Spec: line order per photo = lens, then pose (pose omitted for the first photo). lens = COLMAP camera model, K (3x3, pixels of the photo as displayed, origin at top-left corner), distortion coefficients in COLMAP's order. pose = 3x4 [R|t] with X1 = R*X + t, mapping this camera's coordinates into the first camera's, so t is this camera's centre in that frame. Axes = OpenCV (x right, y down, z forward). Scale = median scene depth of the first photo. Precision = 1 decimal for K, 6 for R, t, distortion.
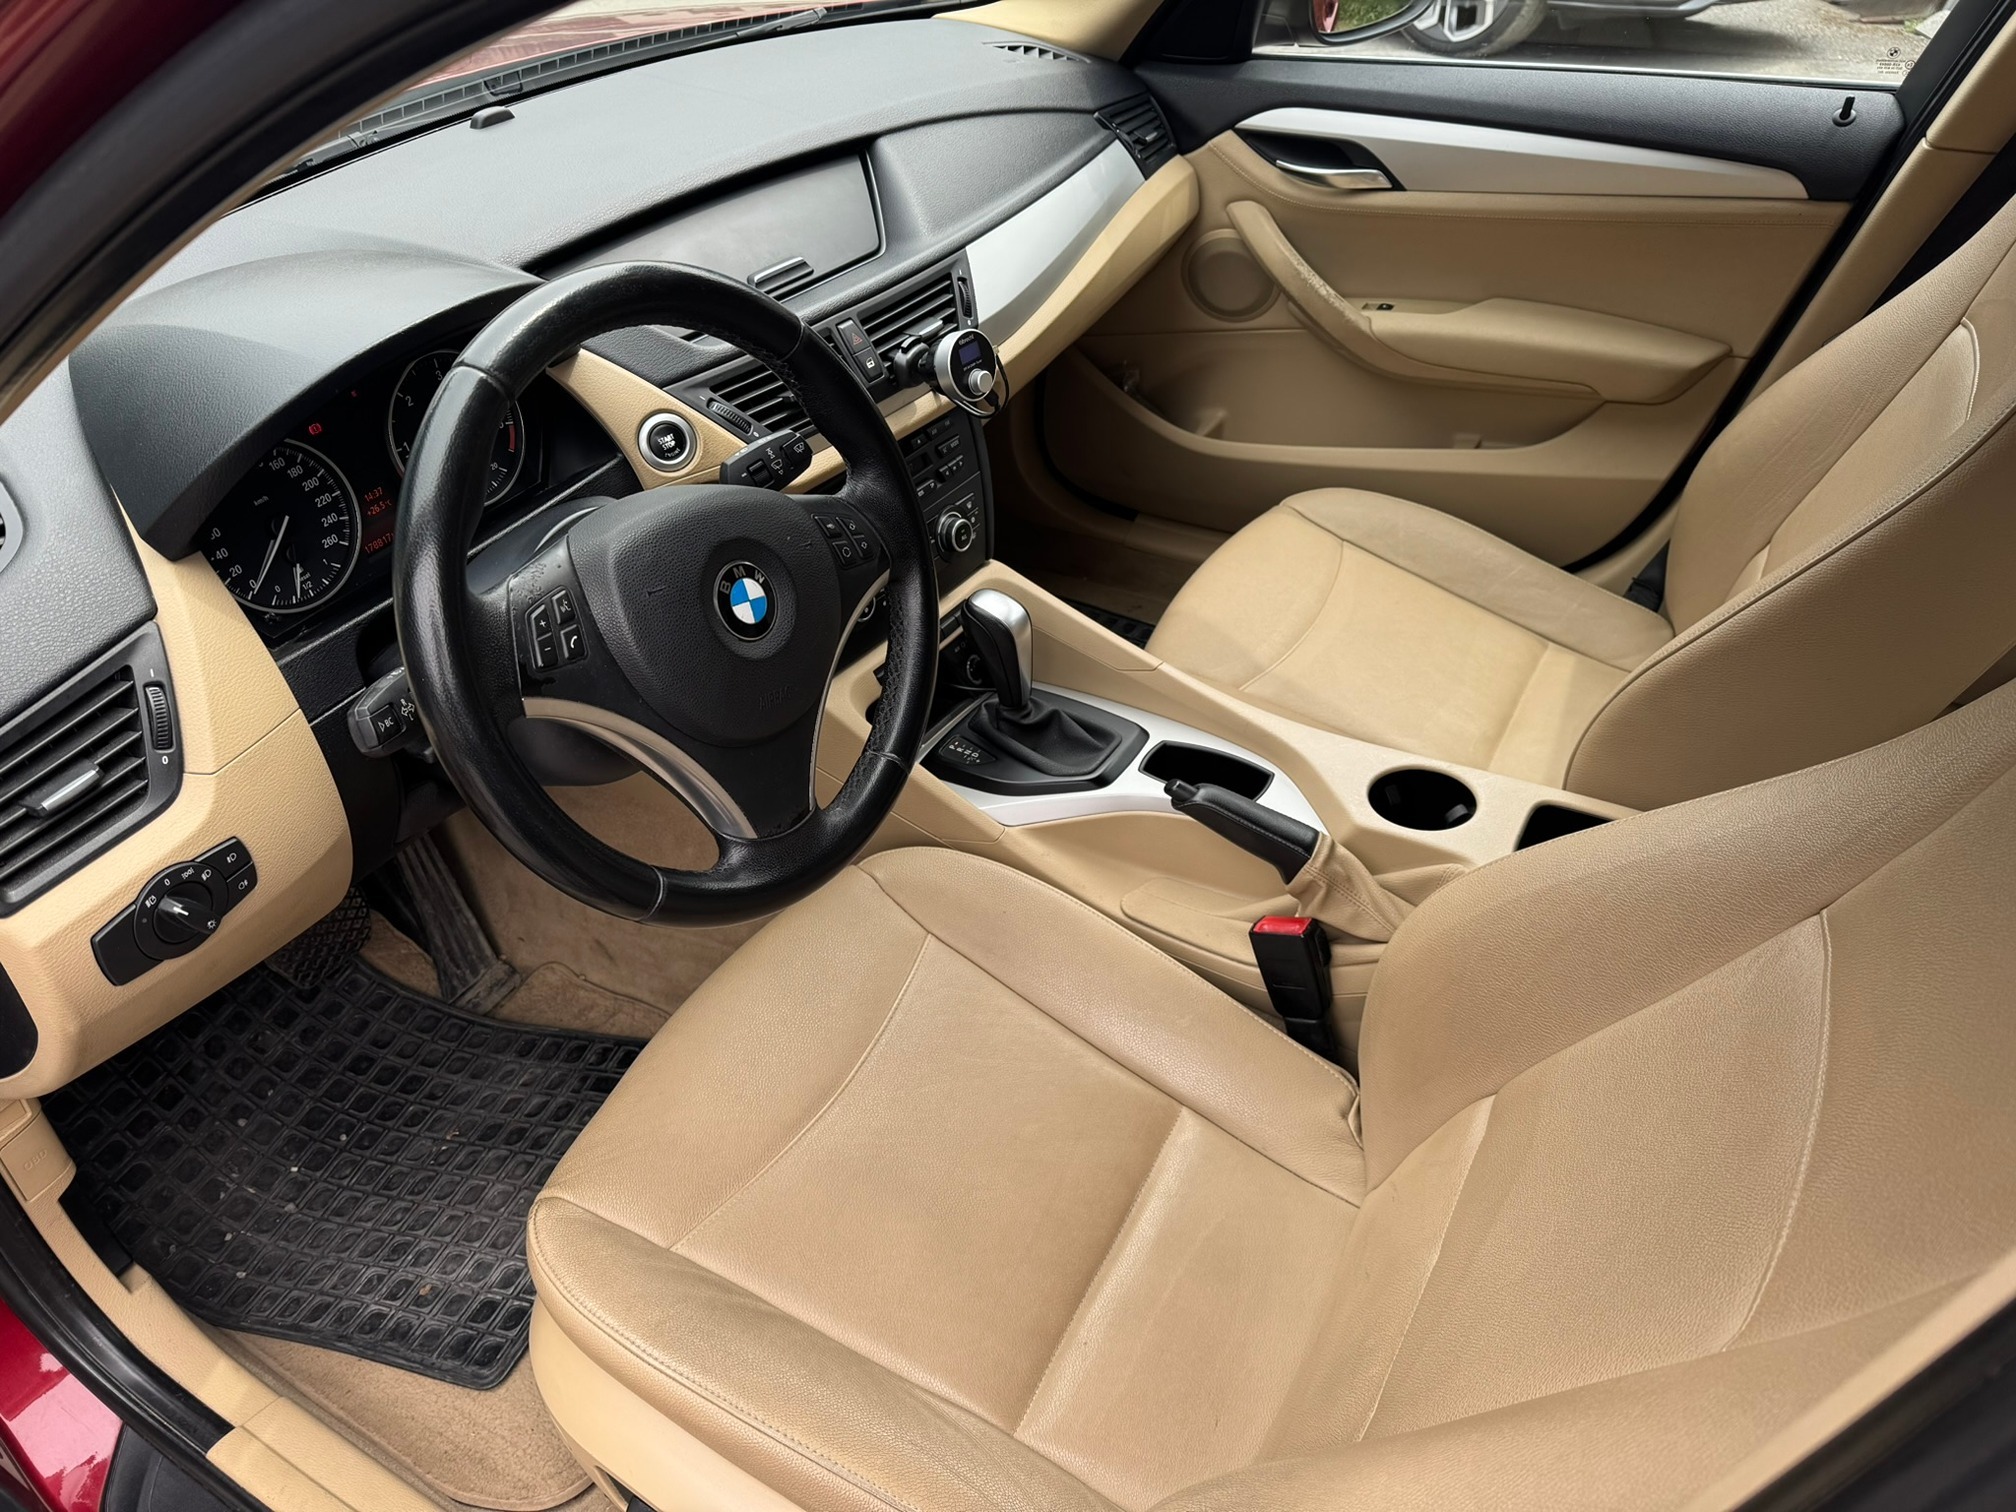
lens RADIAL K [[1416.5, 0, 1008.0], [0, 1416.5, 756.0], [0, 0, 1]] dist [0.006159, -0.011538]
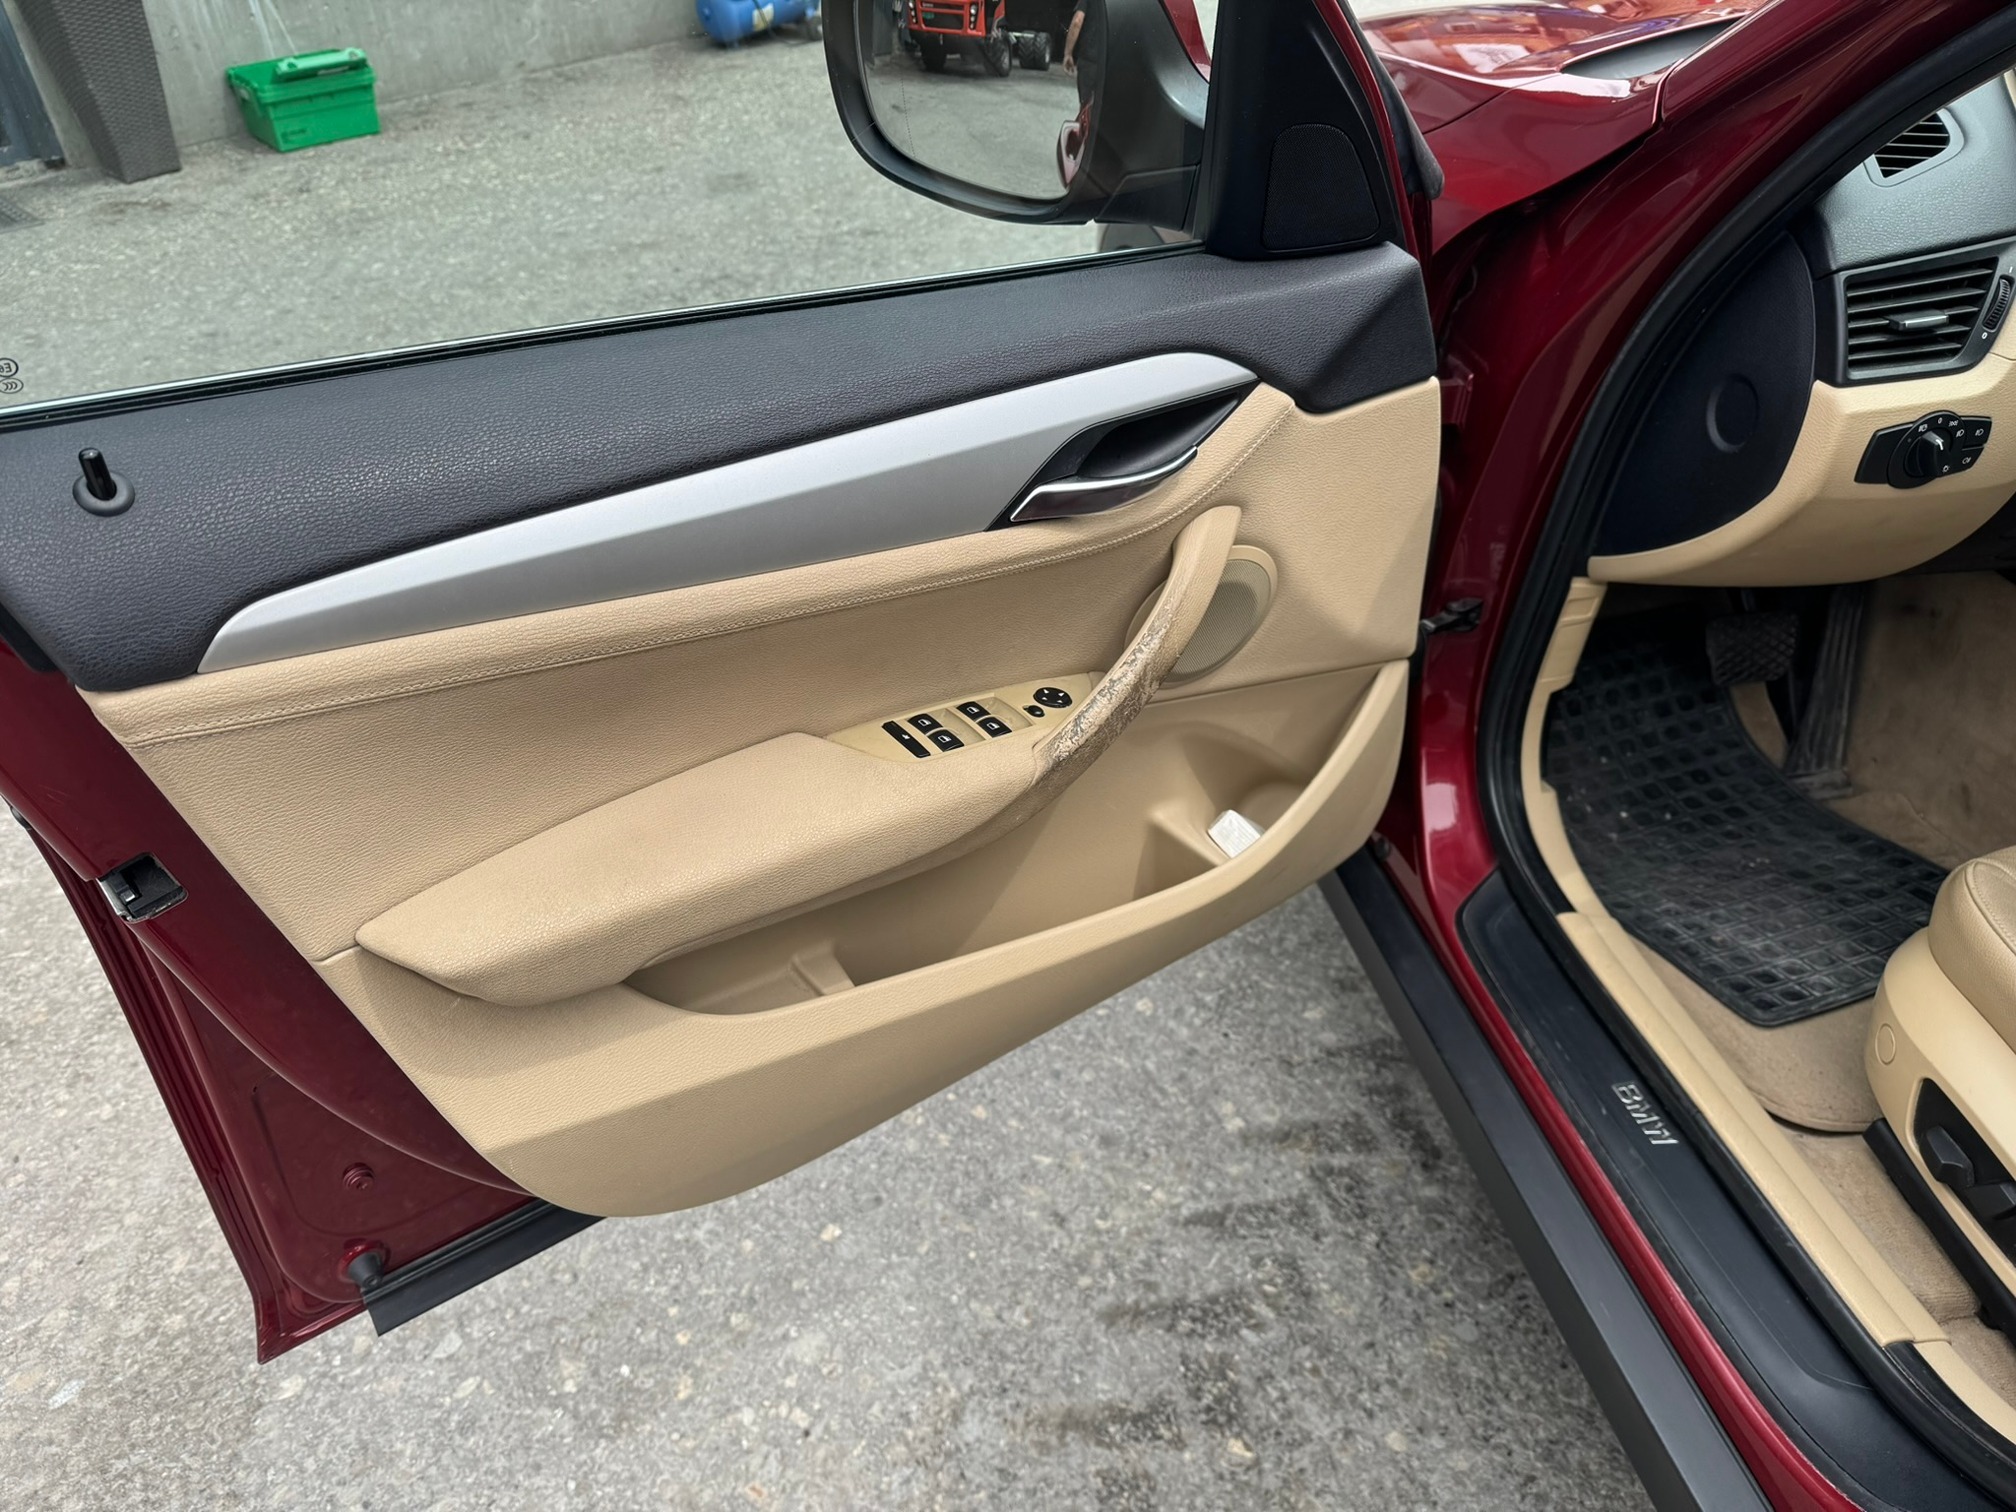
lens RADIAL K [[1450.4, 0, 1008.0], [0, 1450.4, 756.0], [0, 0, 1]] dist [-0.005283, -0.007298]
pose [[0.651938, 0.451910, -0.608896, -0.126209], [-0.476292, 0.868877, 0.134902, 0.325118], [0.590019, 0.202064, 0.781695, -0.242100]]
